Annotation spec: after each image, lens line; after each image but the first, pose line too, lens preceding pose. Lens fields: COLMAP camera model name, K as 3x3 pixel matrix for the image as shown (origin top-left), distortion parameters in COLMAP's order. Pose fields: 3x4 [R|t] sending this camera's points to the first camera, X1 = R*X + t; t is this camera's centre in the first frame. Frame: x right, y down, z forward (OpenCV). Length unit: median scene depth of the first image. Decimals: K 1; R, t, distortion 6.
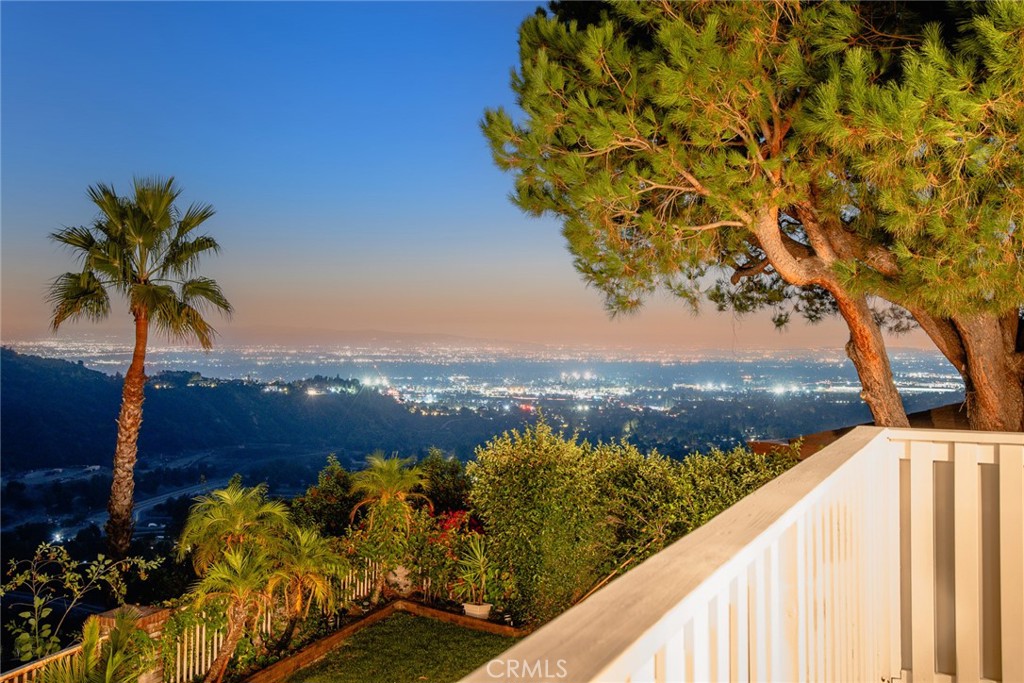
lens RADIAL K [[1114.0, 0, 516.1], [0, 1114.0, 340.4], [0, 0, 1]] dist [0.080205, 0.000000]
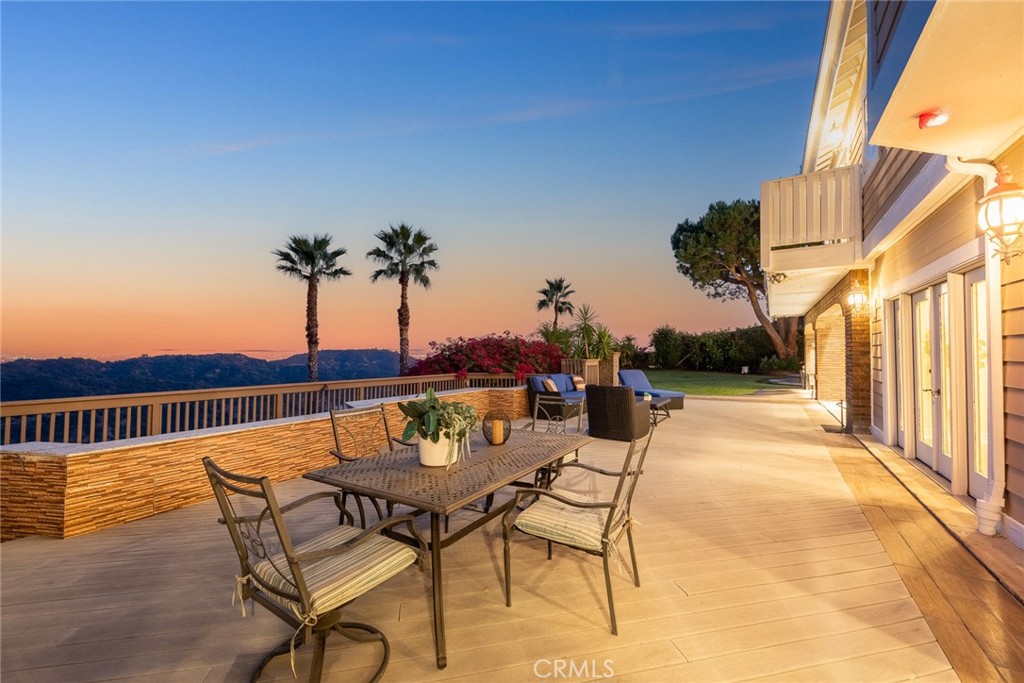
lens RADIAL K [[404.7, 0, 506.1], [0, 404.7, 338.9], [0, 0, 1]] dist [-0.000224, 0.000087]
pose [[0.984814, -0.008338, -0.173412, -0.323615], [0.000263, 0.998917, -0.046534, 0.203286], [0.173612, 0.045782, 0.983749, -0.682703]]
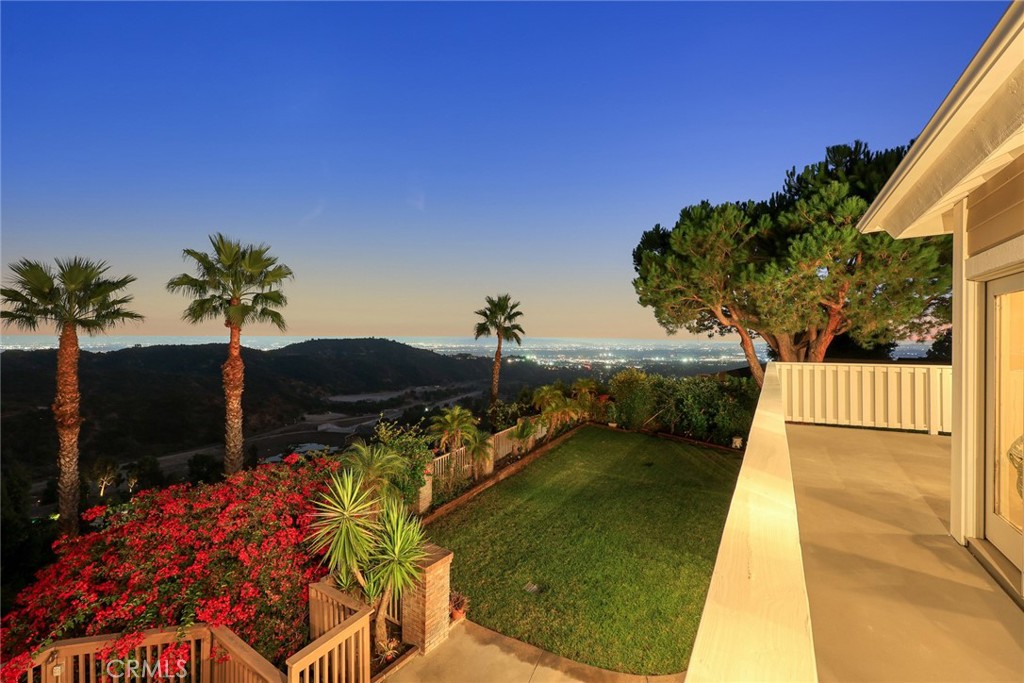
lens RADIAL K [[404.7, 0, 512.4], [0, 404.7, 338.5], [0, 0, 1]] dist [-0.000224, 0.000087]
pose [[0.985769, -0.008498, -0.167893, -0.122425], [0.006942, 0.999927, -0.009852, -0.002159], [0.167964, 0.008547, 0.985756, -0.216324]]
